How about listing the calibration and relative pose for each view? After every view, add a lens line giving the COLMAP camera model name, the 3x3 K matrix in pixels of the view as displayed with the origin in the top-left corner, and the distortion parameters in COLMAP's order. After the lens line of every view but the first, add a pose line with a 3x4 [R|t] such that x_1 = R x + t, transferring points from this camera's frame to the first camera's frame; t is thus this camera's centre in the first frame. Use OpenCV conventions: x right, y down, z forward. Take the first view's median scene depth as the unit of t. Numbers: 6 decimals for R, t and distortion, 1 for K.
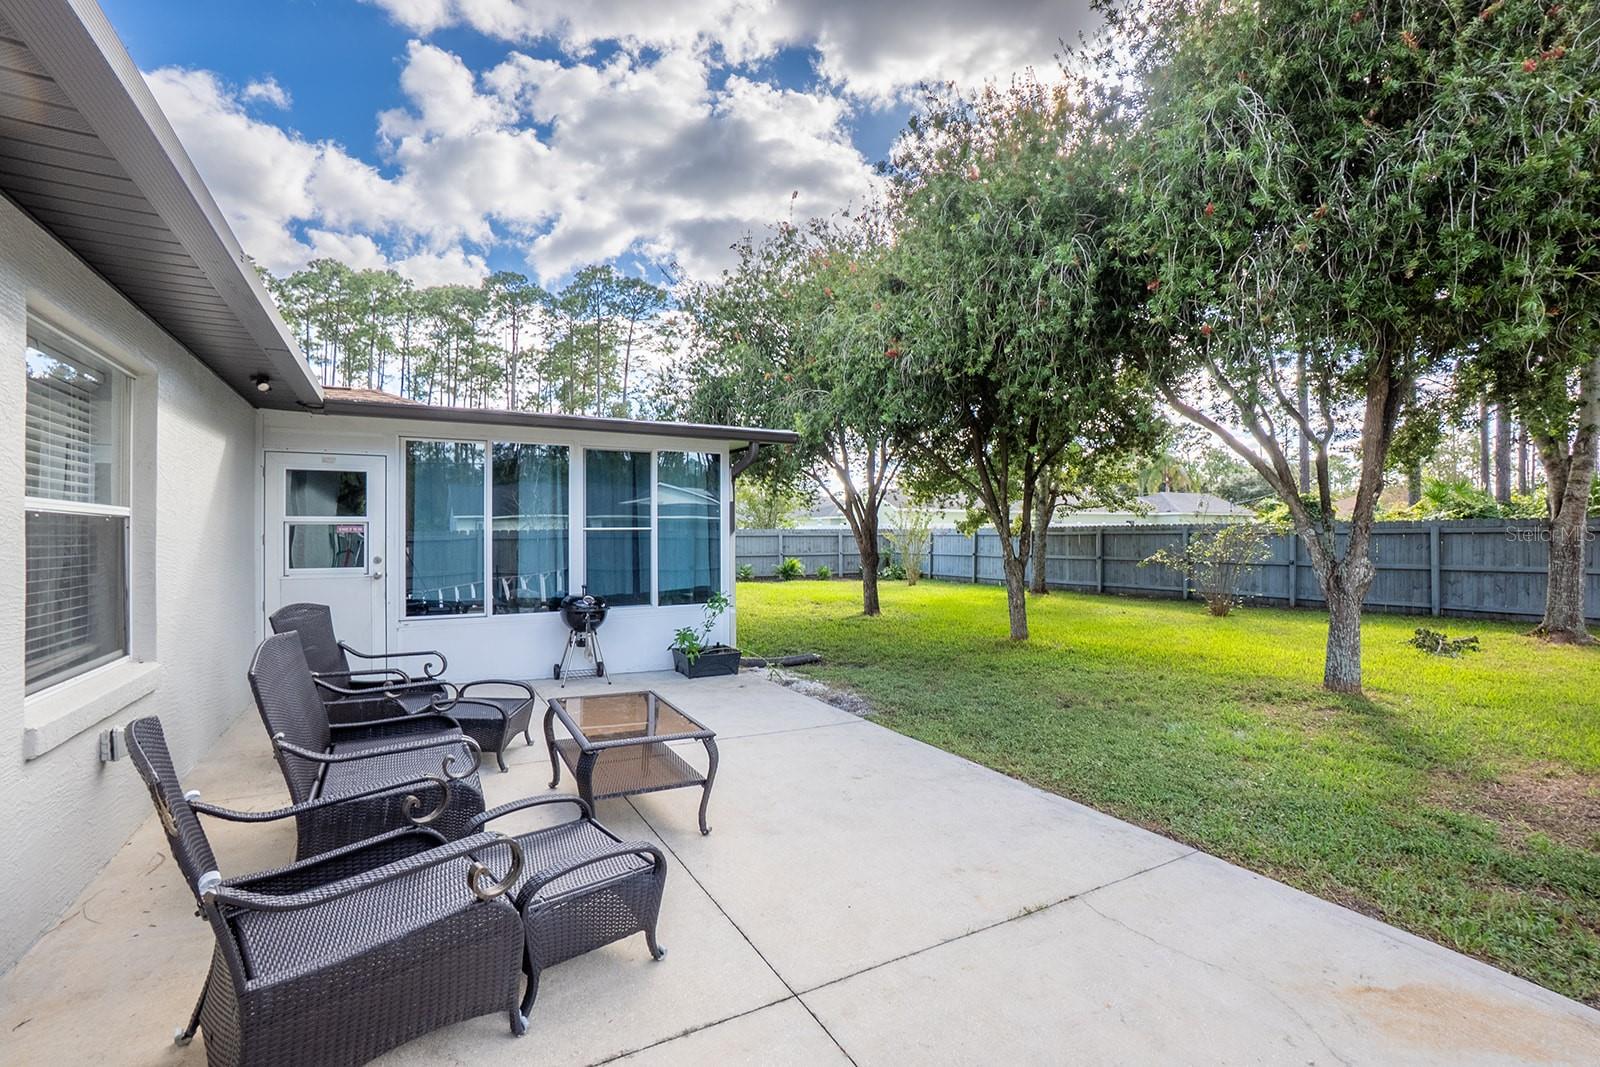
lens RADIAL K [[711.9, 0, 799.6], [0, 711.9, 524.0], [0, 0, 1]] dist [-0.046624, 0.015590]
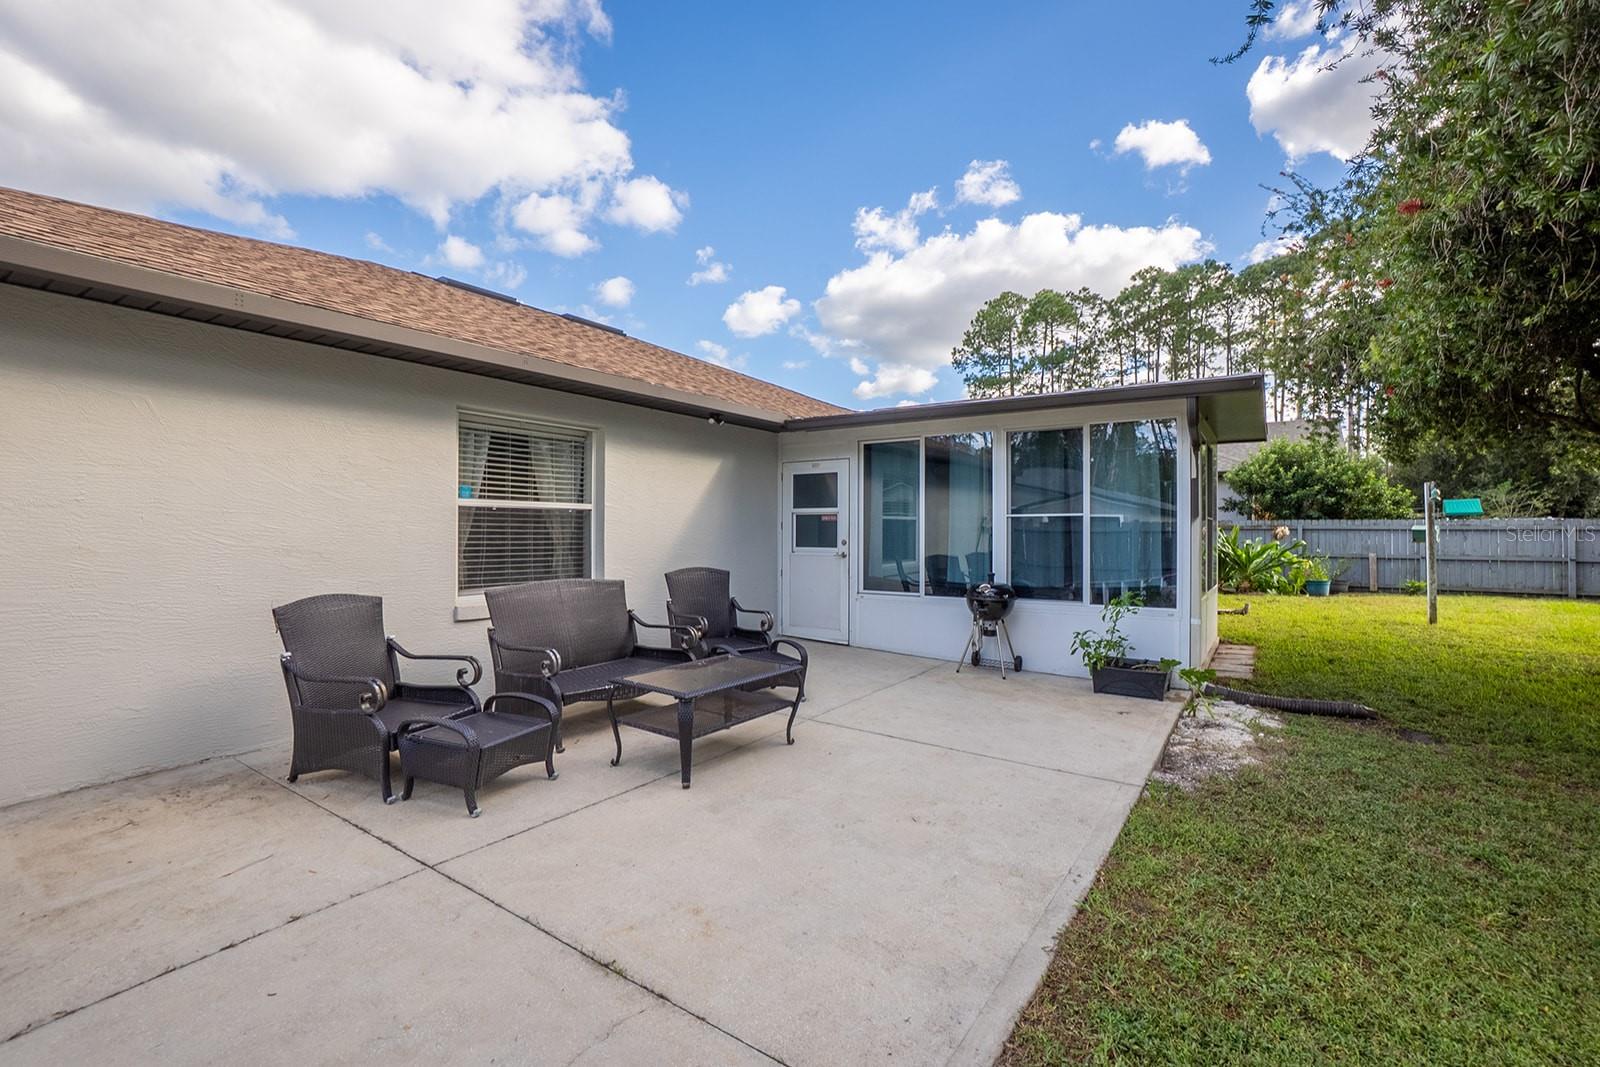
lens RADIAL K [[711.9, 0, 794.5], [0, 711.9, 544.0], [0, 0, 1]] dist [-0.046624, 0.015590]
pose [[0.444788, 0.021506, -0.895378, 0.324351], [0.010355, 0.999521, 0.029151, 0.011438], [0.895576, -0.022237, 0.444353, 0.239057]]
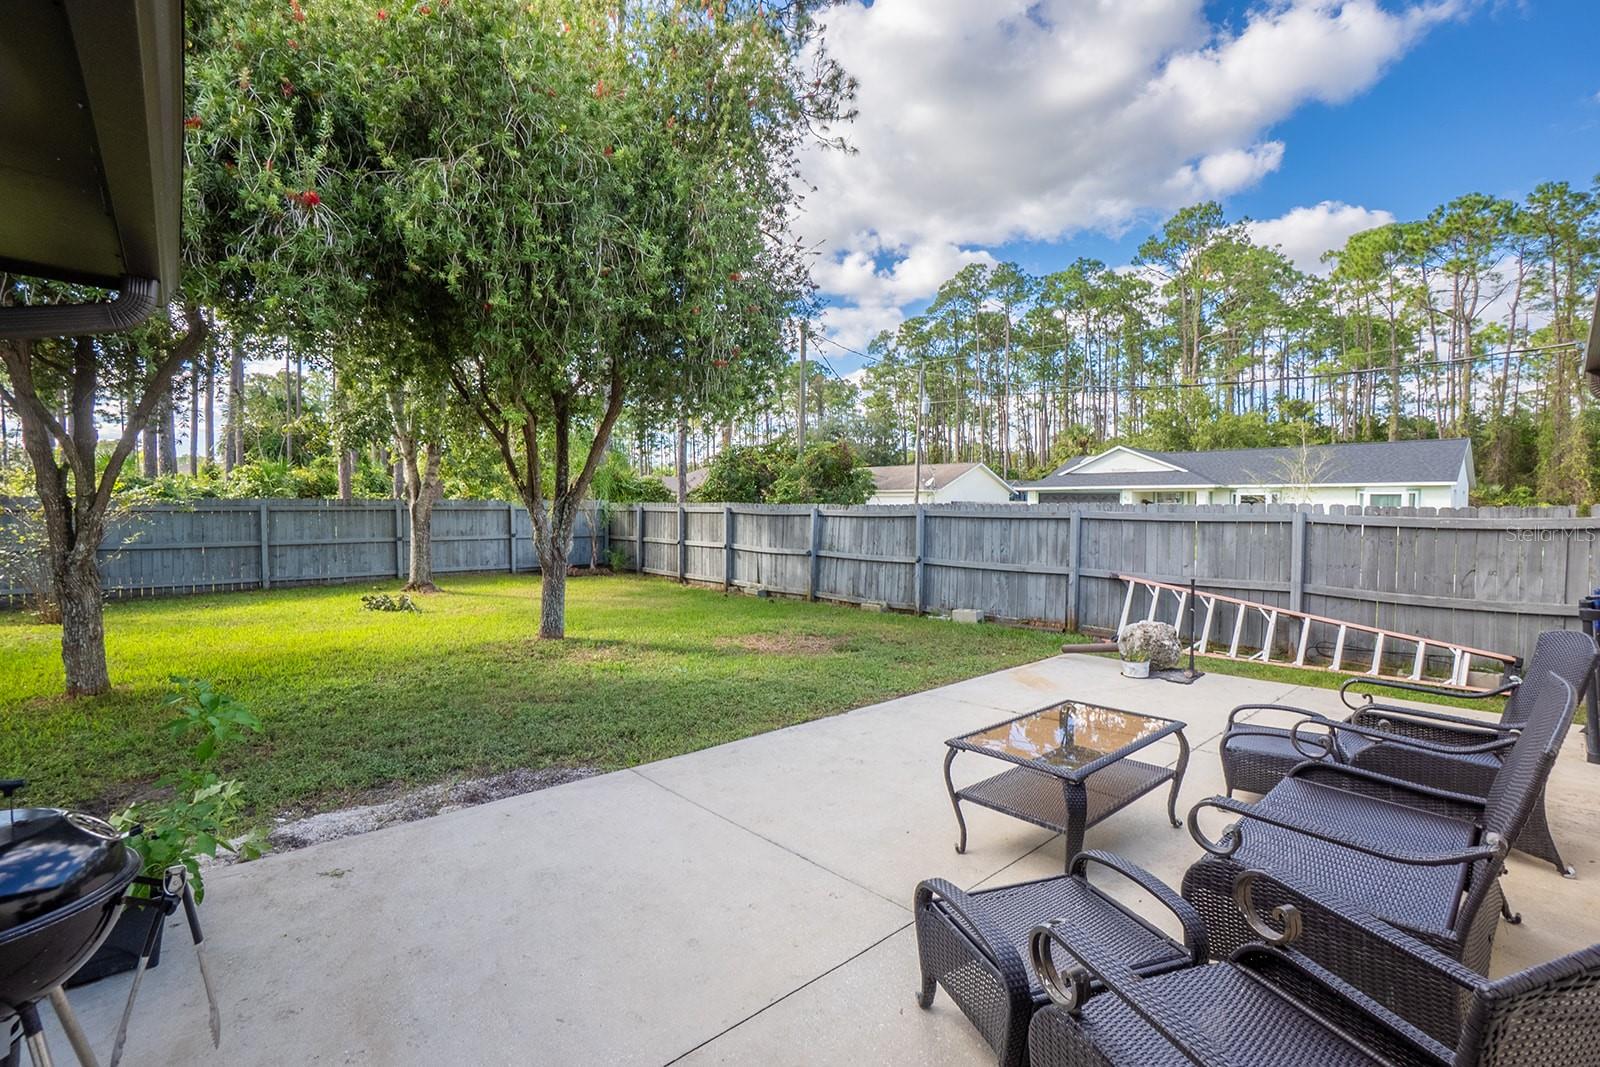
lens RADIAL K [[711.9, 0, 784.1], [0, 711.9, 534.5], [0, 0, 1]] dist [-0.046624, 0.015590]
pose [[-0.192140, -0.031141, 0.980873, -0.373824], [-0.015177, 0.999471, 0.028758, 0.009133], [-0.981250, -0.009361, -0.192511, 0.578084]]
